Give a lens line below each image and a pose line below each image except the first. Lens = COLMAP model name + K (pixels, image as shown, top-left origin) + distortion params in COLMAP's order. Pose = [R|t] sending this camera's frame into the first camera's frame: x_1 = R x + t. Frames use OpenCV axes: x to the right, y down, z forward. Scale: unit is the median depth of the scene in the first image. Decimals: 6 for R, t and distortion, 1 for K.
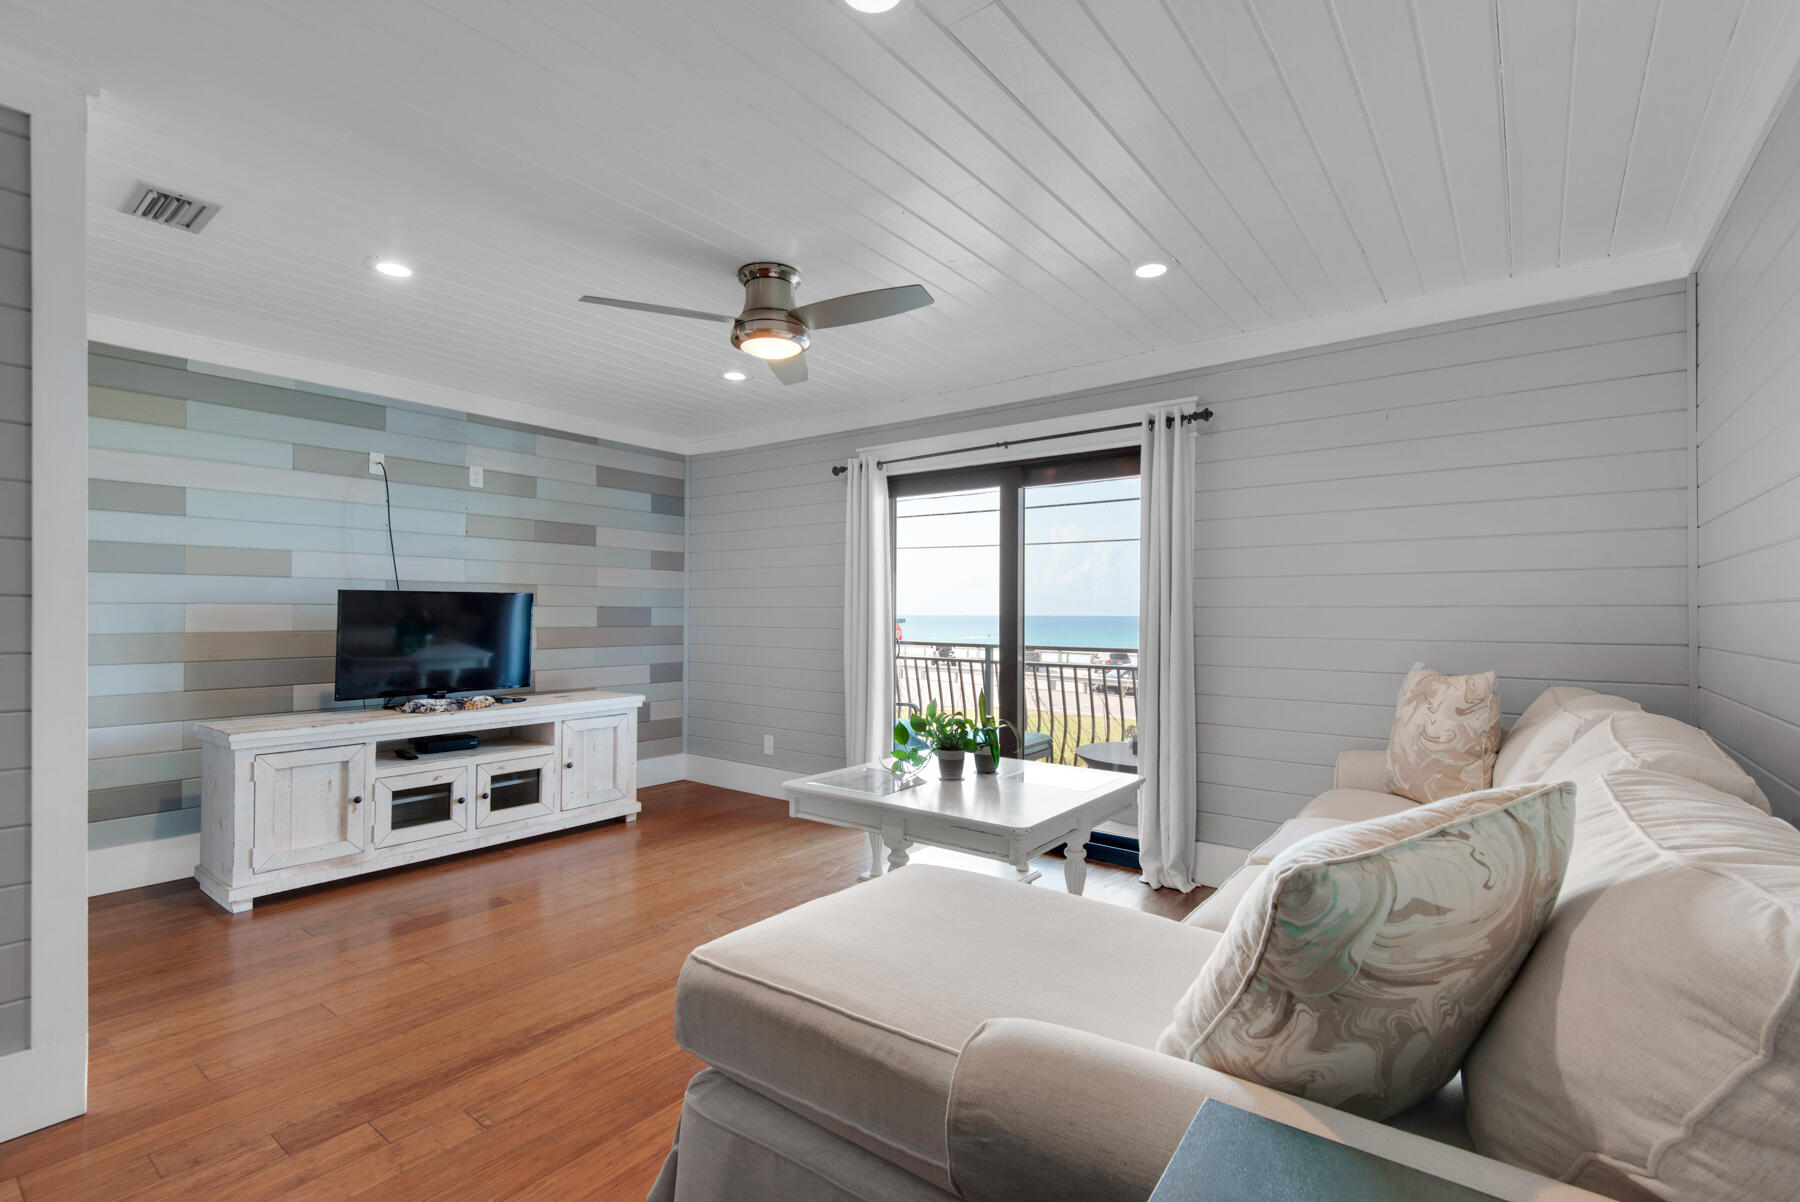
lens RADIAL K [[812.4, 0, 899.2], [0, 812.4, 612.7], [0, 0, 1]] dist [0.039903, -0.020769]
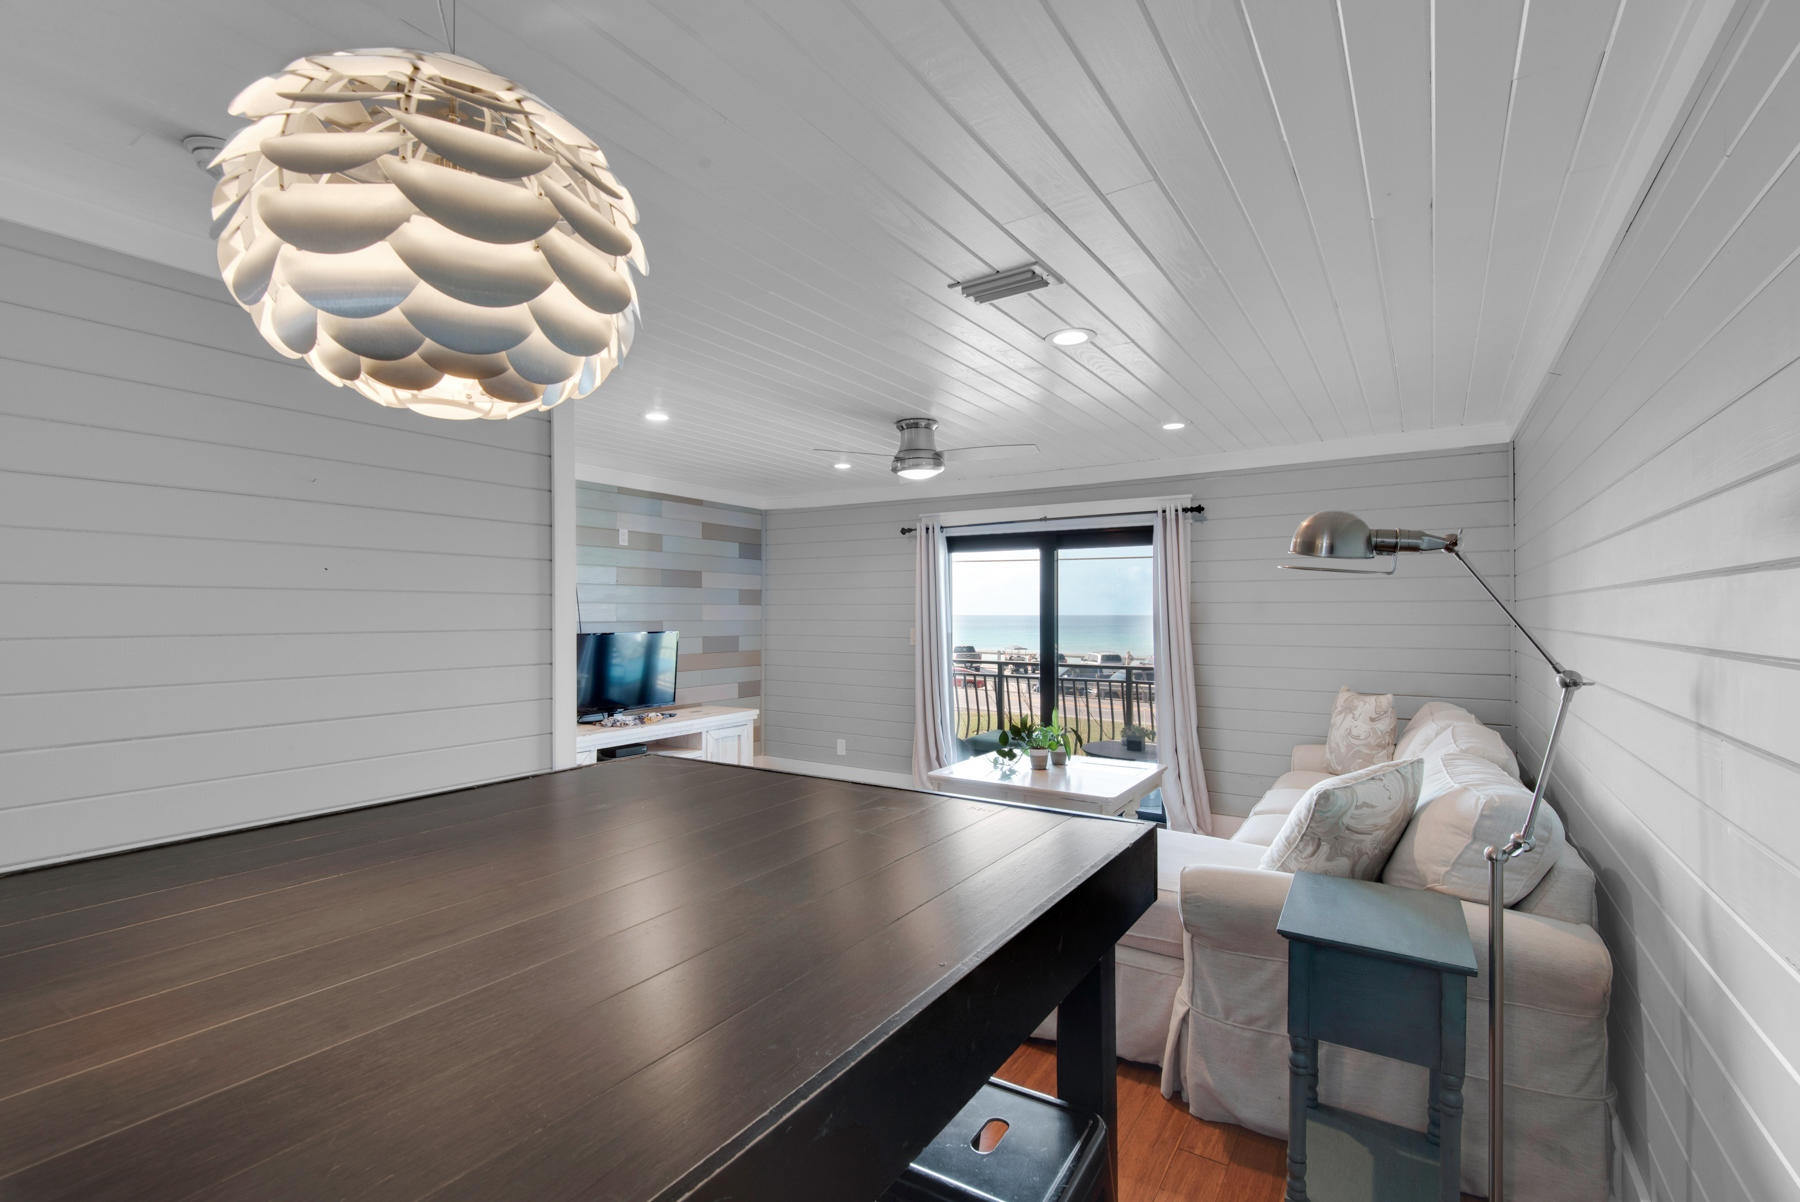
lens RADIAL K [[812.4, 0, 899.2], [0, 812.4, 612.7], [0, 0, 1]] dist [0.039903, -0.020769]
pose [[0.996502, -0.002045, 0.083550, -0.309174], [0.002039, 0.999998, 0.000151, -0.075988], [-0.083550, 0.000020, 0.996504, -0.430791]]
